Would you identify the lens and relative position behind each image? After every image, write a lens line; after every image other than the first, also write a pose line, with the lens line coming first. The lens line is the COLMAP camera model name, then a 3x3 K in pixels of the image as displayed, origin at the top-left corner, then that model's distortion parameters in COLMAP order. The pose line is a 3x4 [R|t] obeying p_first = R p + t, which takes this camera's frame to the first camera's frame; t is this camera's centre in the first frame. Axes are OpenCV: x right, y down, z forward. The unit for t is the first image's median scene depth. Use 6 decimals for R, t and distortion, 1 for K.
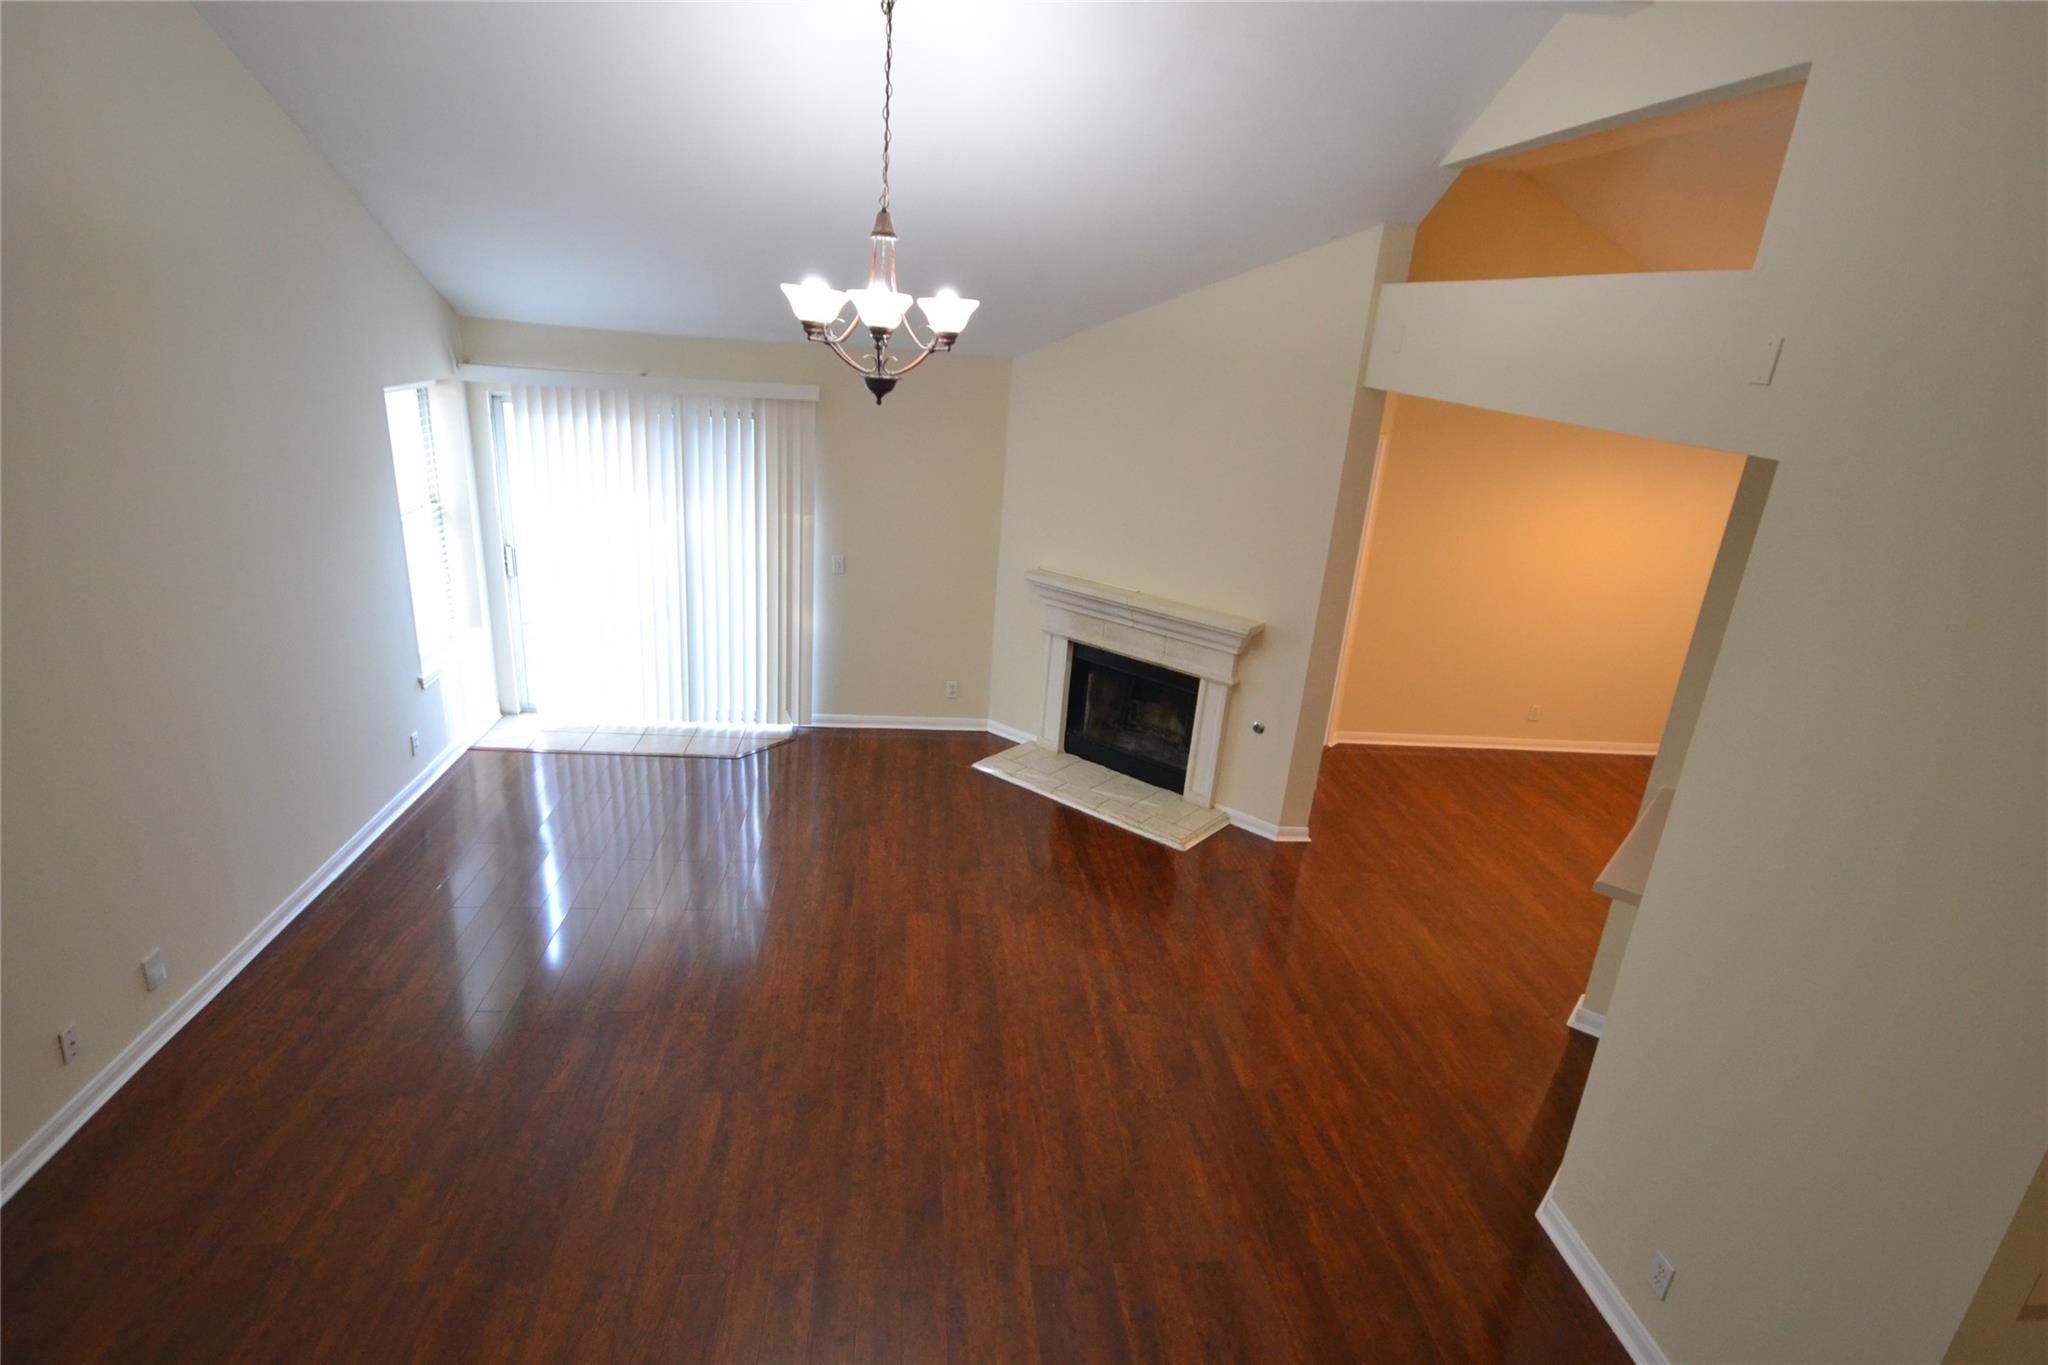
lens RADIAL K [[1067.9, 0, 1022.9], [0, 1067.9, 690.0], [0, 0, 1]] dist [0.019389, 0.000500]
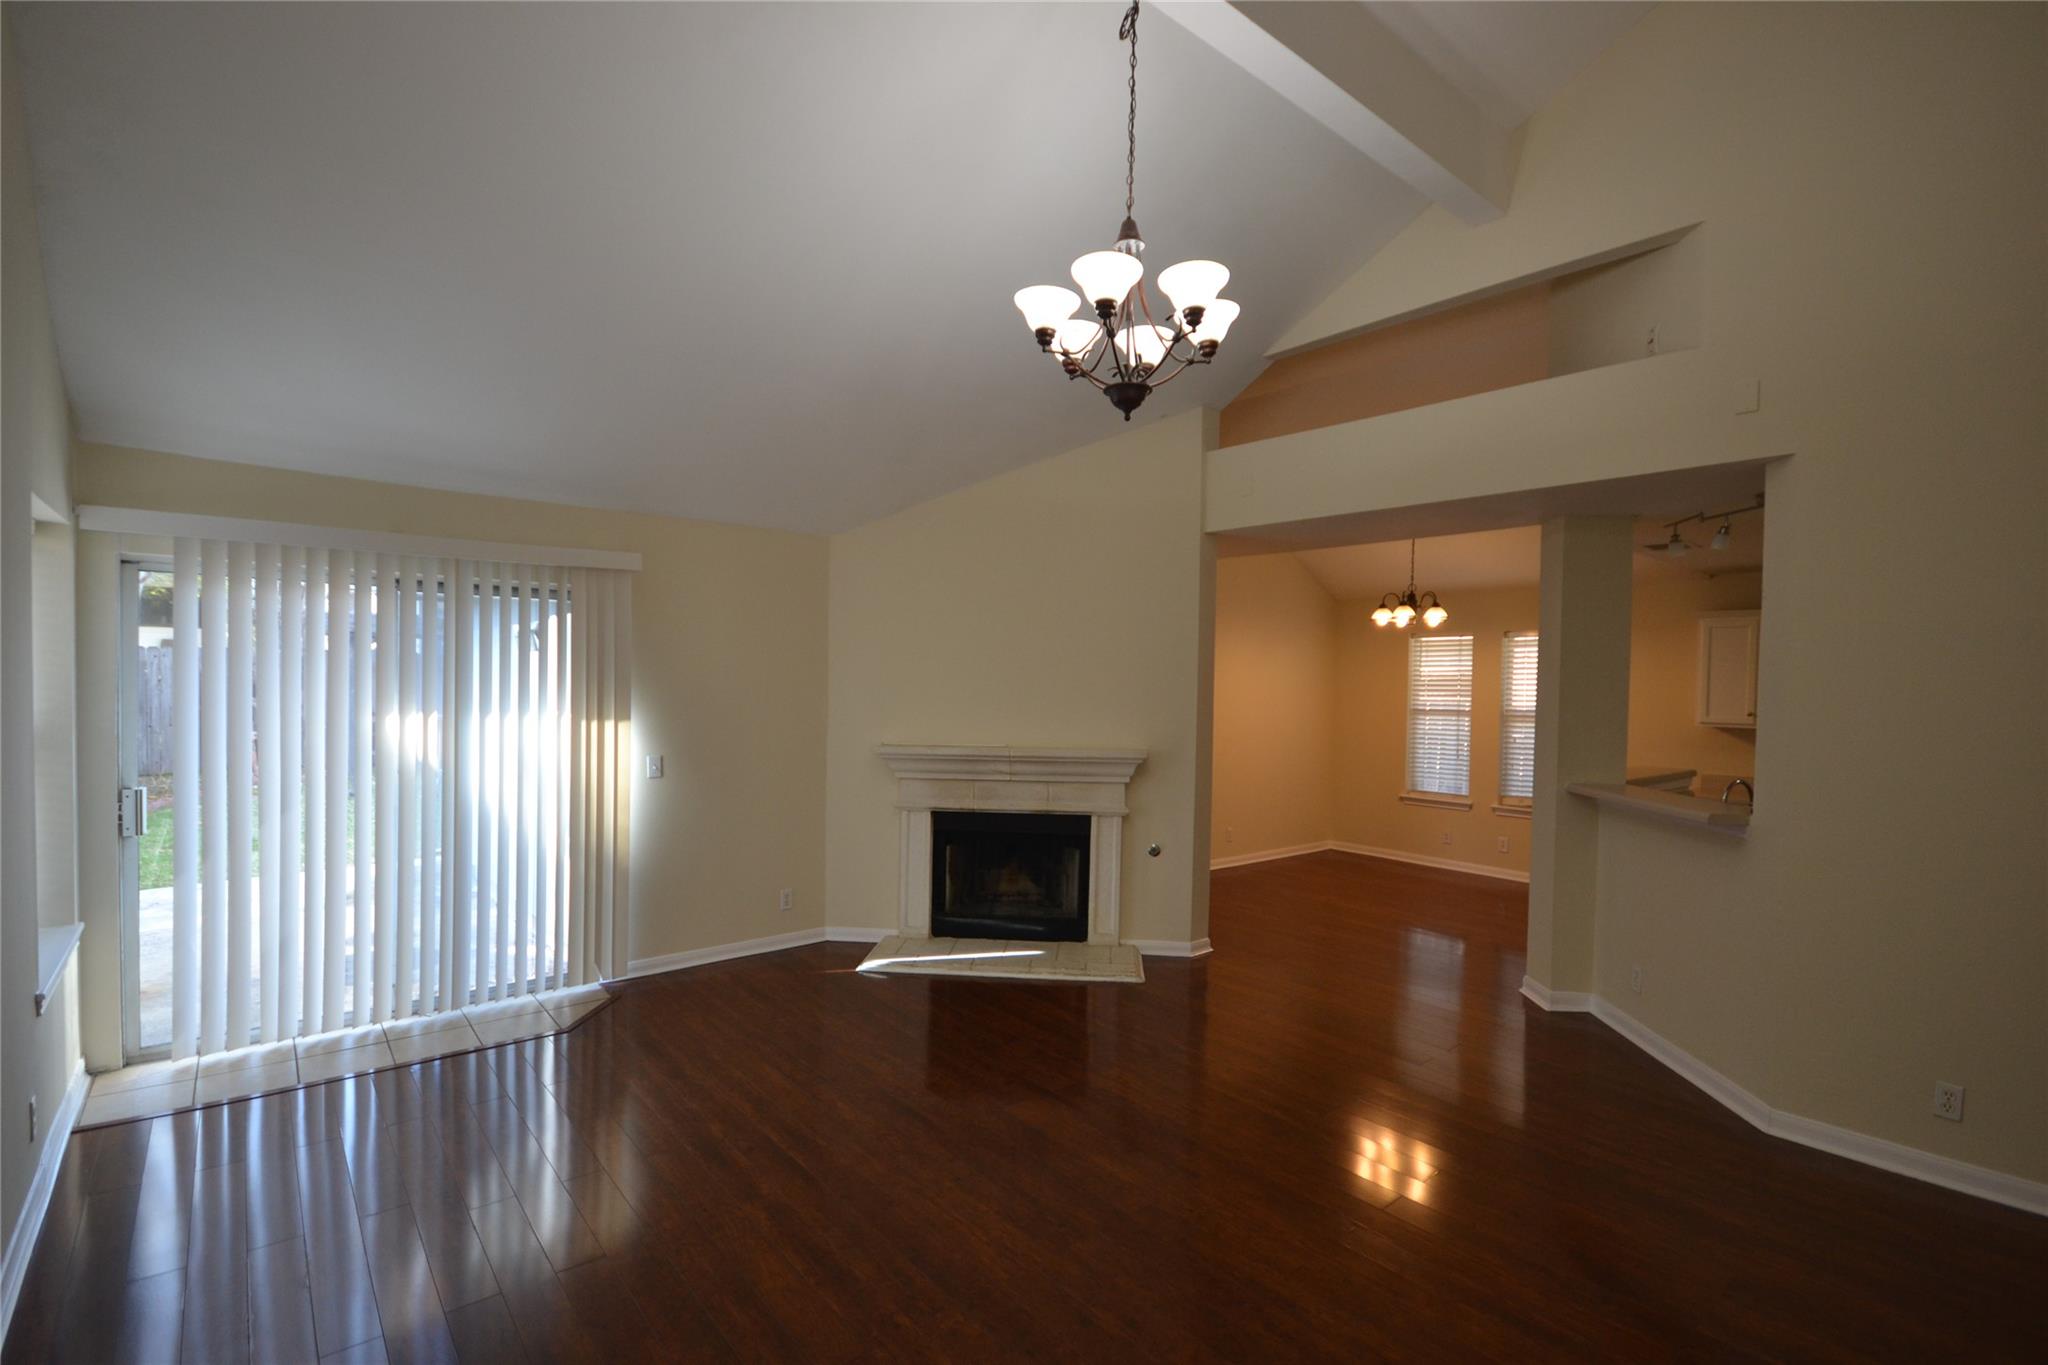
lens RADIAL K [[932.0, 0, 1034.9], [0, 932.0, 690.0], [0, 0, 1]] dist [0.008286, -0.000307]
pose [[0.825404, -0.067551, 0.560486, -0.361631], [0.223971, 0.950523, -0.215275, 0.053712], [-0.518213, 0.303221, 0.799695, 0.271168]]
